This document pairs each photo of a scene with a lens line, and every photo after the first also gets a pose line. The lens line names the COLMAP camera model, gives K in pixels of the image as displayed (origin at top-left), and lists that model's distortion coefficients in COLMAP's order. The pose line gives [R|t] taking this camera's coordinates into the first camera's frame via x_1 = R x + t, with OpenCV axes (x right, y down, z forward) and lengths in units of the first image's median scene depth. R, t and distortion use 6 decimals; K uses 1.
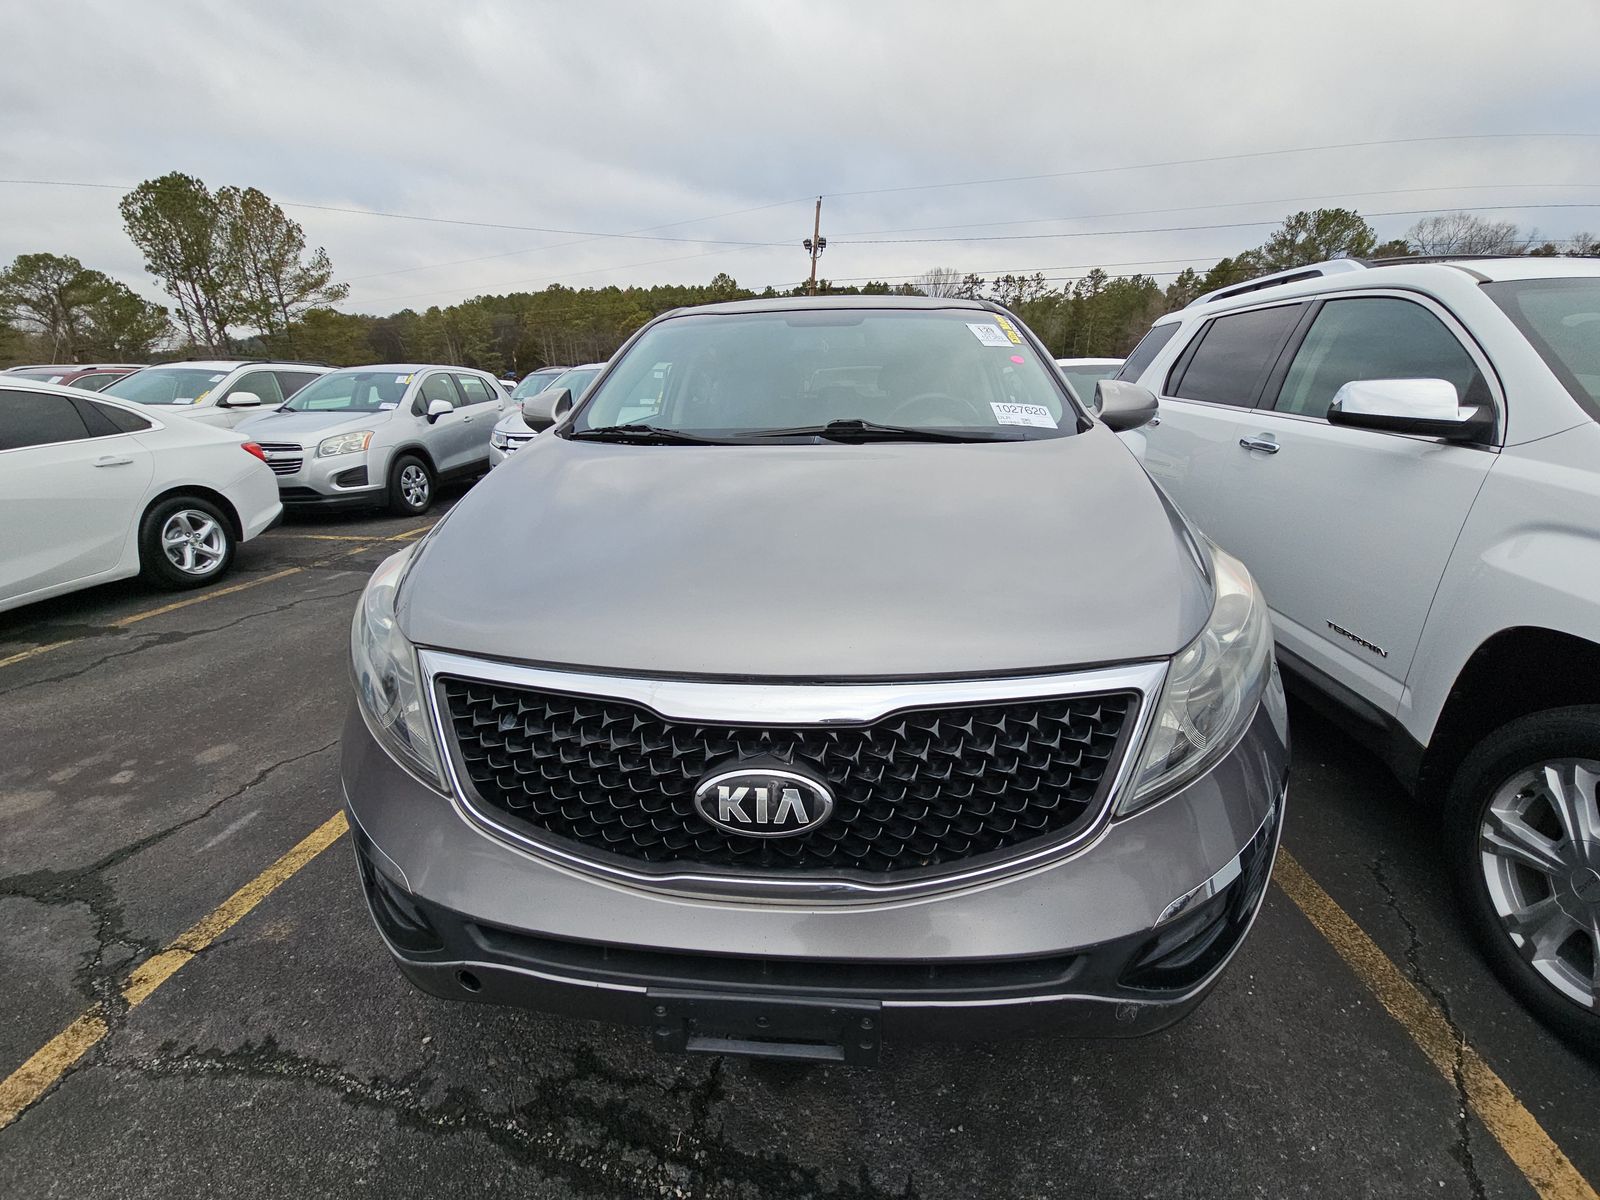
lens RADIAL K [[652.1, 0, 802.8], [0, 652.1, 608.0], [0, 0, 1]] dist [0.000809, -0.000105]
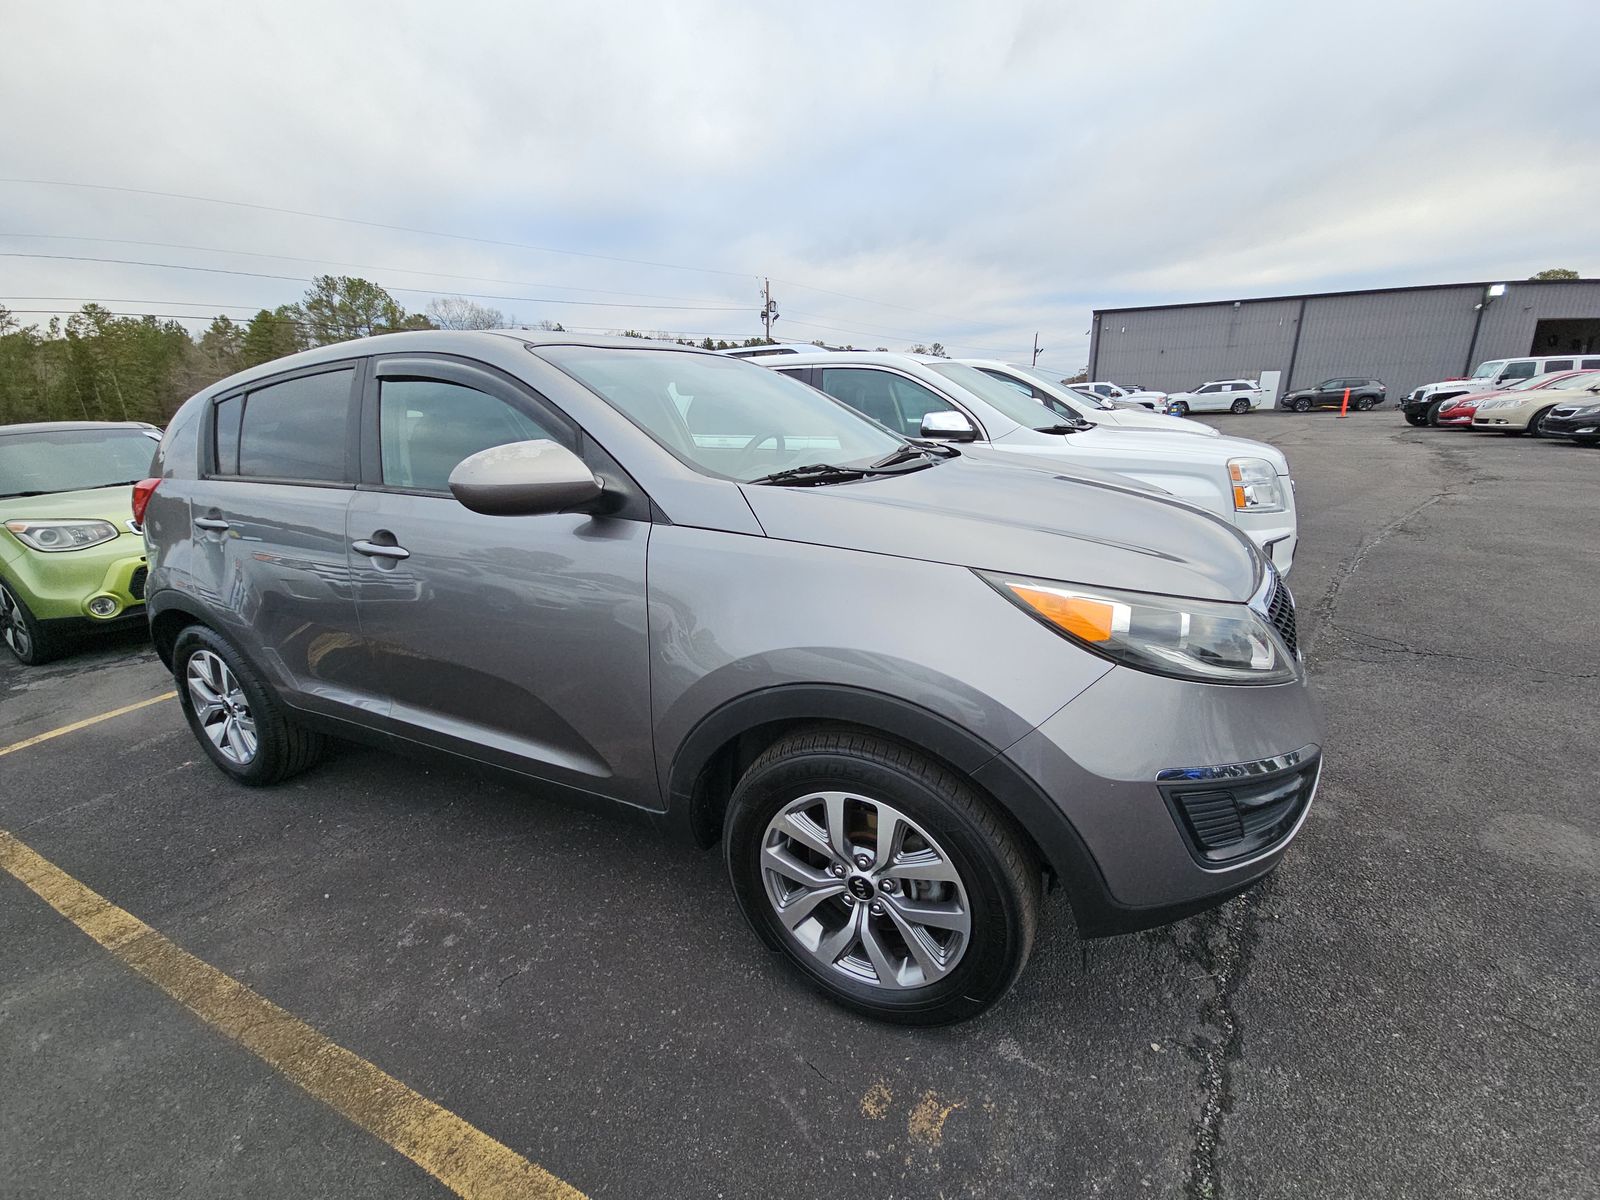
lens RADIAL K [[640.8, 0, 800.4], [0, 640.8, 609.4], [0, 0, 1]] dist [0.014841, -0.012402]
pose [[0.371323, -0.278805, 0.885656, -1.196796], [0.337571, 0.929117, 0.150955, -0.248994], [-0.864965, 0.242919, 0.439119, 0.707181]]
